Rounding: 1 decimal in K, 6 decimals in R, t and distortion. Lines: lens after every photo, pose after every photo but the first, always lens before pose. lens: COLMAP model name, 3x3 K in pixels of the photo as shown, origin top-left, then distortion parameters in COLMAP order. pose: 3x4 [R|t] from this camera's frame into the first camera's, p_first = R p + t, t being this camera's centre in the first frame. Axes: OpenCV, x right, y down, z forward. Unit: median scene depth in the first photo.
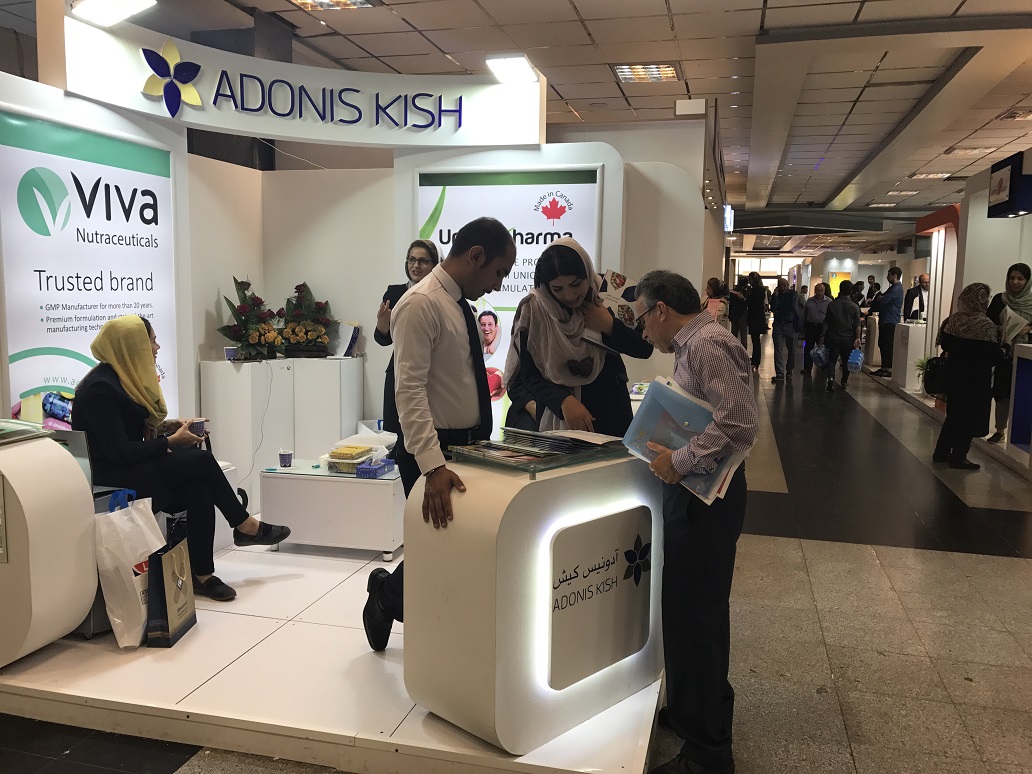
lens RADIAL K [[841.5, 0, 495.1], [0, 841.5, 370.4], [0, 0, 1]] dist [-0.002014, -0.011429]
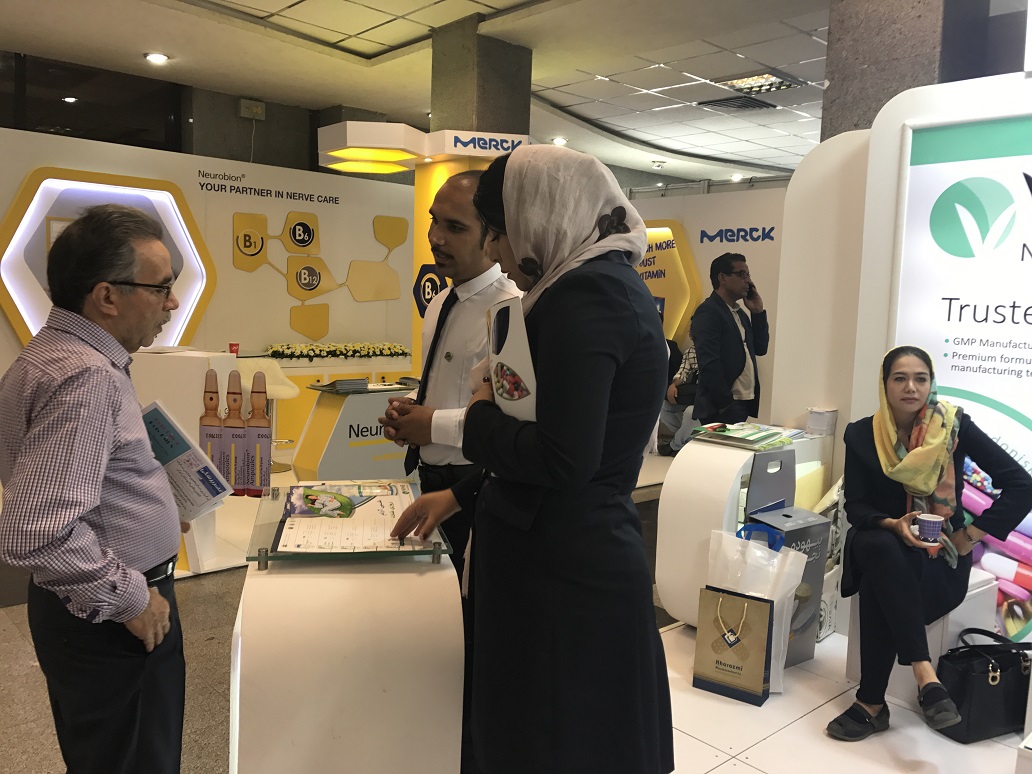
lens RADIAL K [[841.5, 0, 495.1], [0, 841.5, 370.4], [0, 0, 1]] dist [-0.002014, -0.011429]
pose [[-0.567236, 0.045511, -0.822297, 0.389198], [-0.113591, 0.984605, 0.132851, -0.094572], [0.815684, 0.168763, -0.553334, 0.977070]]
